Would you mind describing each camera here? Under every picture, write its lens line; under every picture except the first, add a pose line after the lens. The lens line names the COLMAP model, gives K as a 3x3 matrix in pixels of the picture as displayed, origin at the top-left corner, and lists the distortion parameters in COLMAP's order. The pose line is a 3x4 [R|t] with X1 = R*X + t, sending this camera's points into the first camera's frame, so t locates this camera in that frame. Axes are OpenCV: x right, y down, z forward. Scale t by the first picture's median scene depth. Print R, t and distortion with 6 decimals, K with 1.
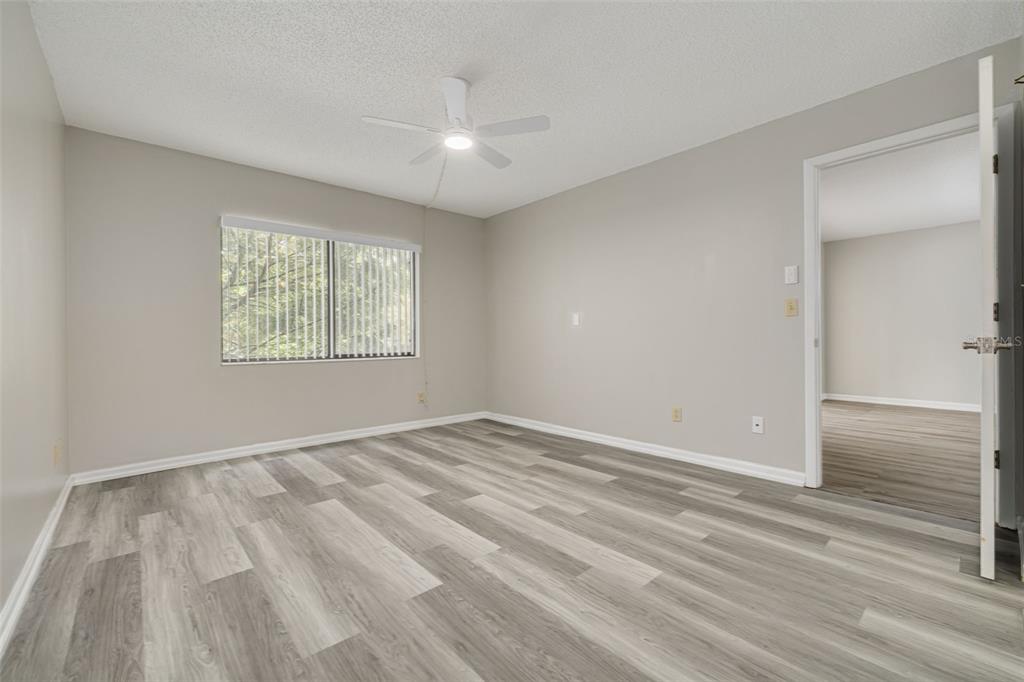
lens RADIAL K [[427.8, 0, 508.9], [0, 427.8, 338.3], [0, 0, 1]] dist [-0.001172, -0.000067]
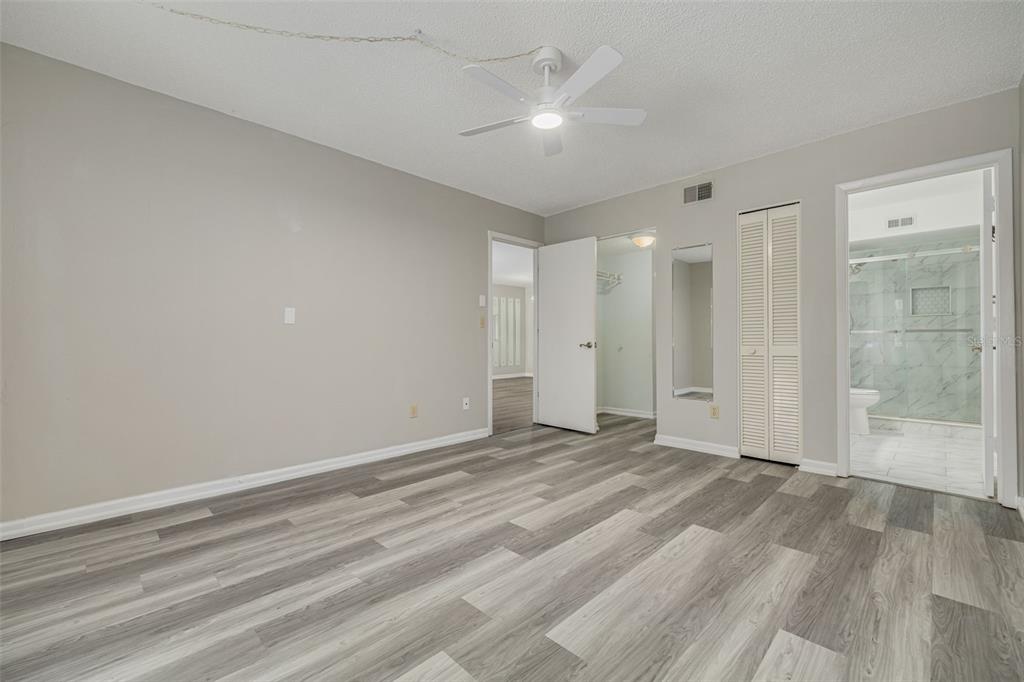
lens RADIAL K [[427.8, 0, 508.9], [0, 427.8, 338.3], [0, 0, 1]] dist [-0.001172, -0.000067]
pose [[-0.063391, 0.014650, 0.997881, -1.066878], [-0.000159, 0.999892, -0.014690, 0.009711], [-0.997989, -0.001089, -0.063382, 1.215260]]
